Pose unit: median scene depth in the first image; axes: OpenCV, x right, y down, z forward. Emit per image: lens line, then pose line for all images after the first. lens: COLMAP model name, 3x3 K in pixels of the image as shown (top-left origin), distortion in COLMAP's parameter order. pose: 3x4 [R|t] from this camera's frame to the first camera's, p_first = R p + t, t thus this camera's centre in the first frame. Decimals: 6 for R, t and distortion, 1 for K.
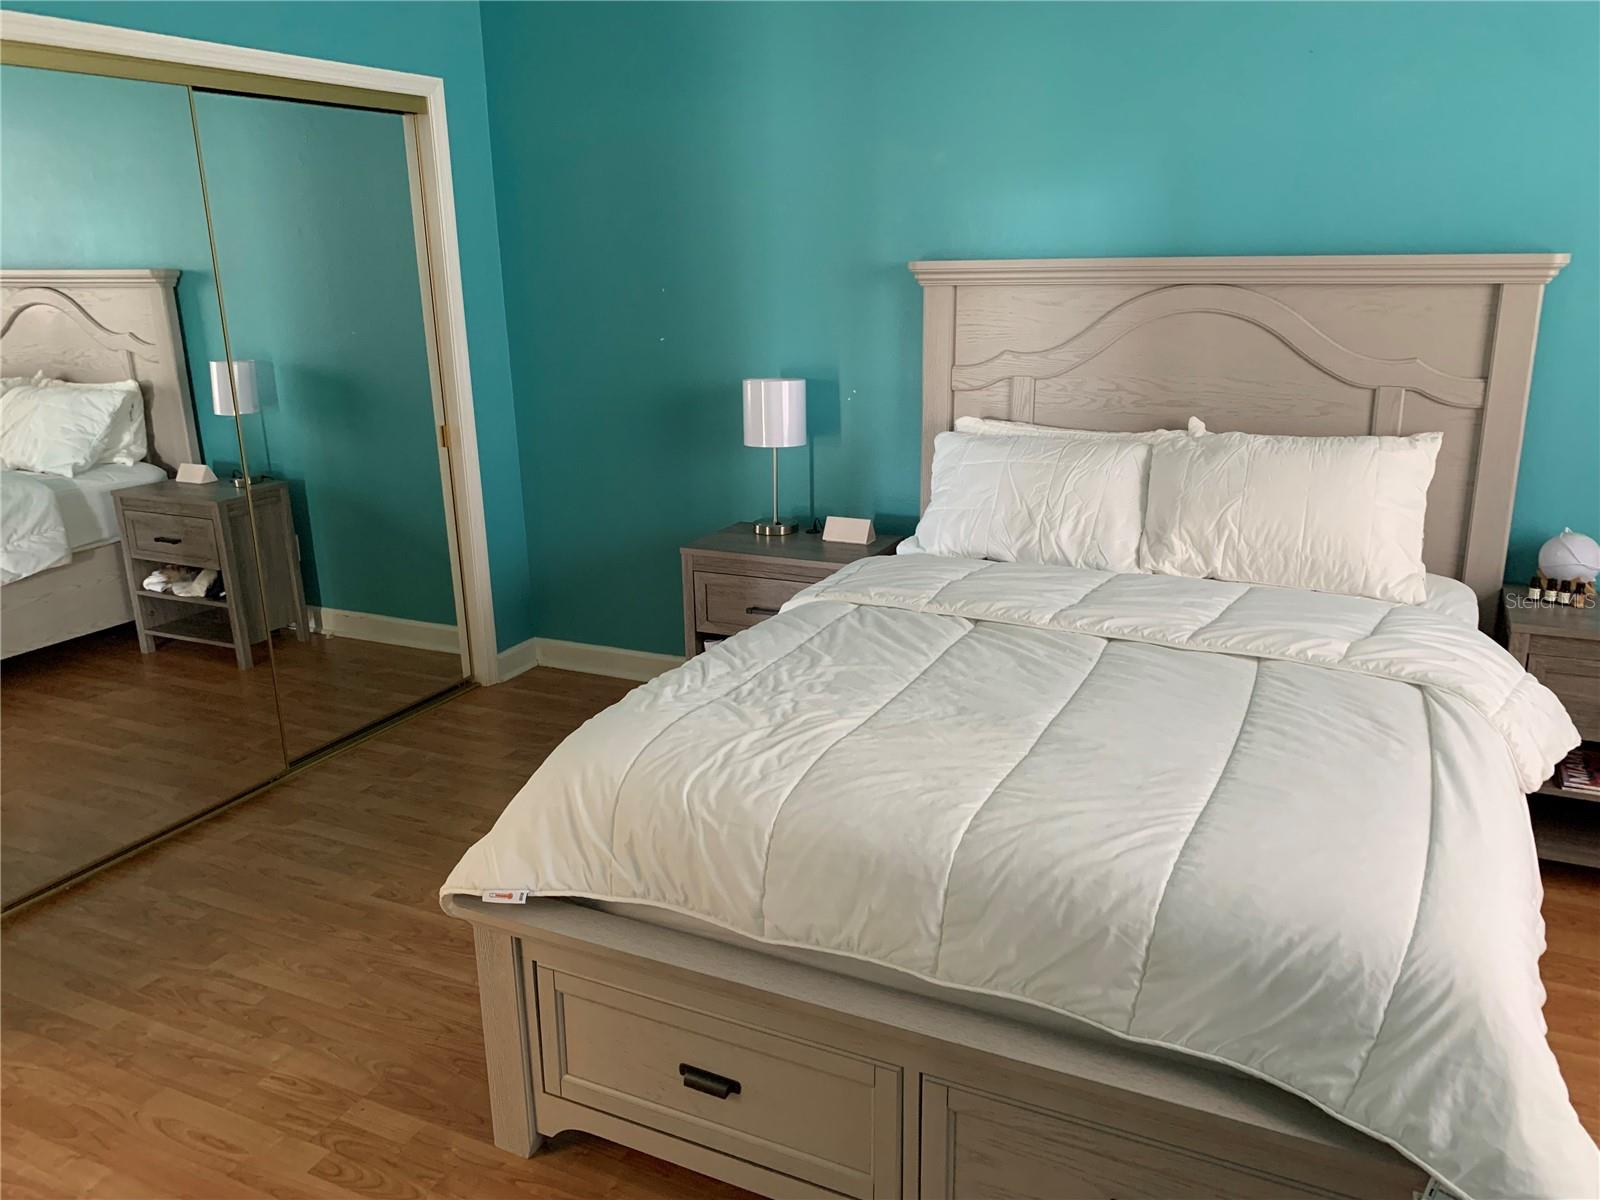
lens RADIAL K [[1231.7, 0, 794.3], [0, 1231.7, 598.8], [0, 0, 1]] dist [-0.029276, 0.003152]
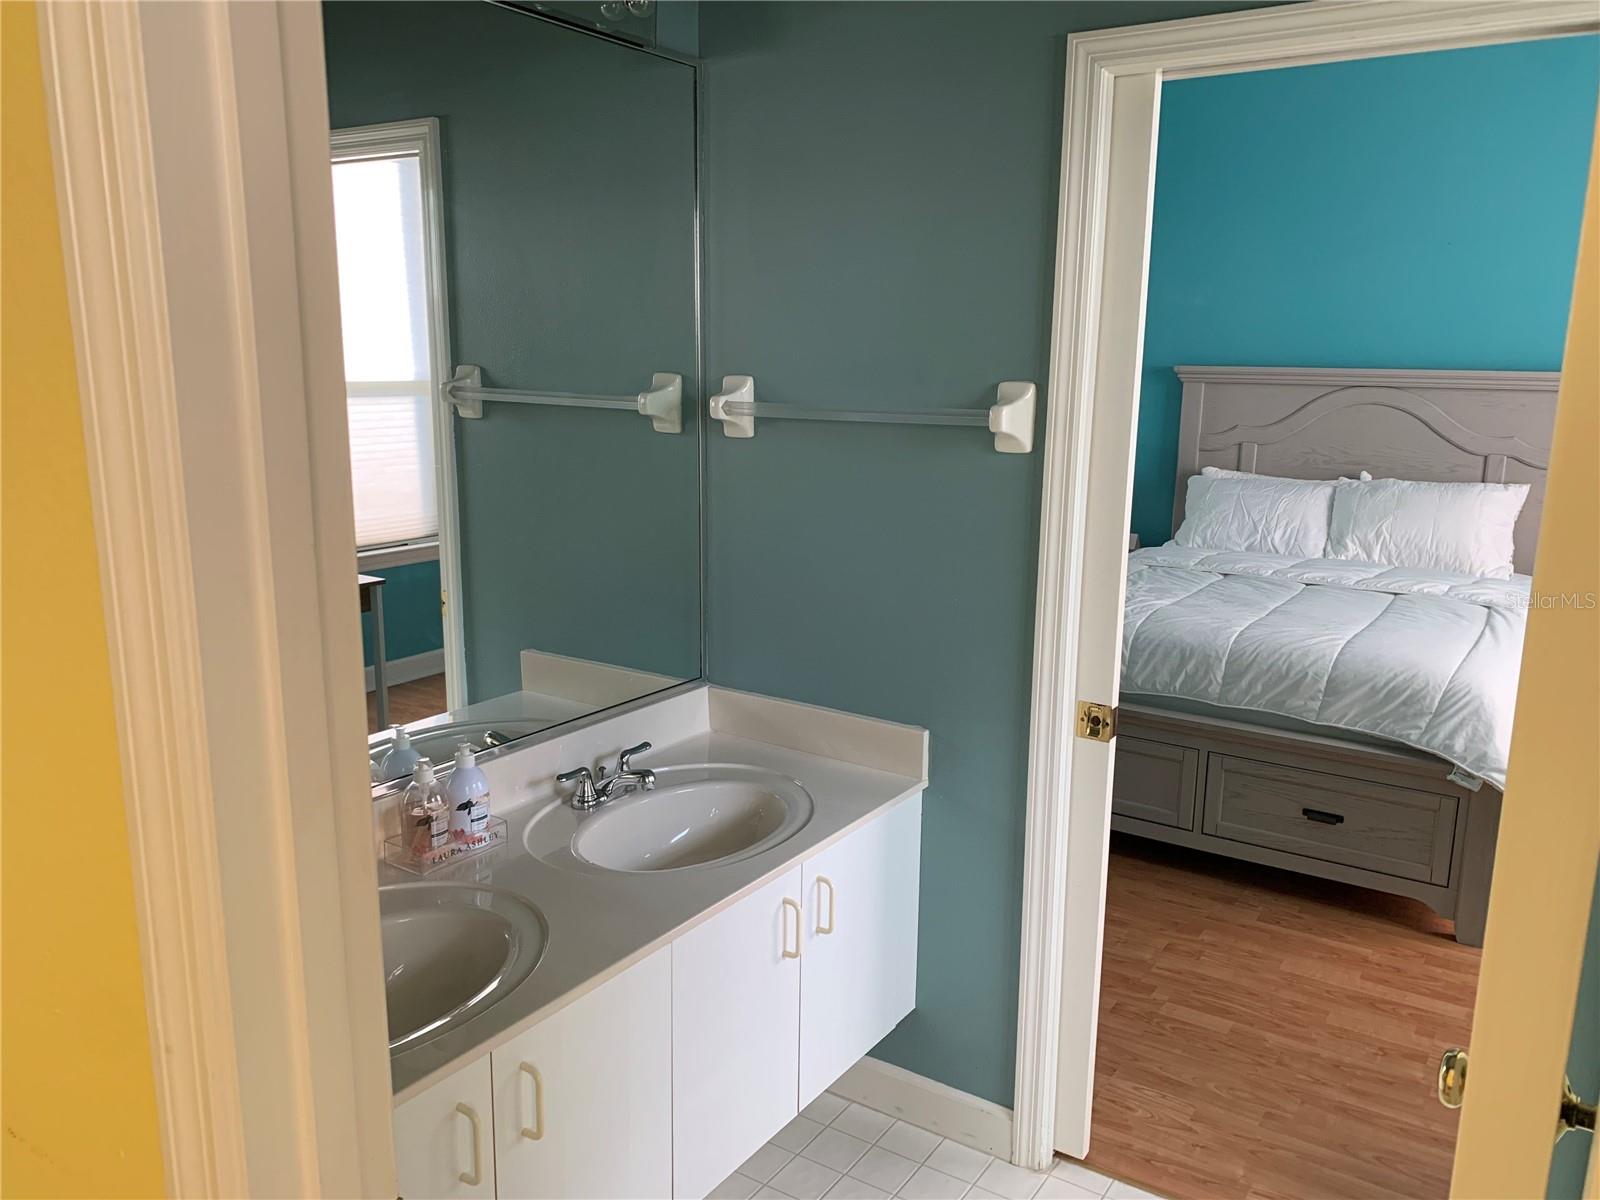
lens RADIAL K [[1231.7, 0, 807.6], [0, 1231.7, 601.6], [0, 0, 1]] dist [-0.029276, 0.003152]
pose [[0.990967, 0.056953, -0.121414, -0.258261], [-0.066096, 0.995164, -0.072656, 0.260965], [0.116689, 0.080025, 0.989939, -0.888045]]
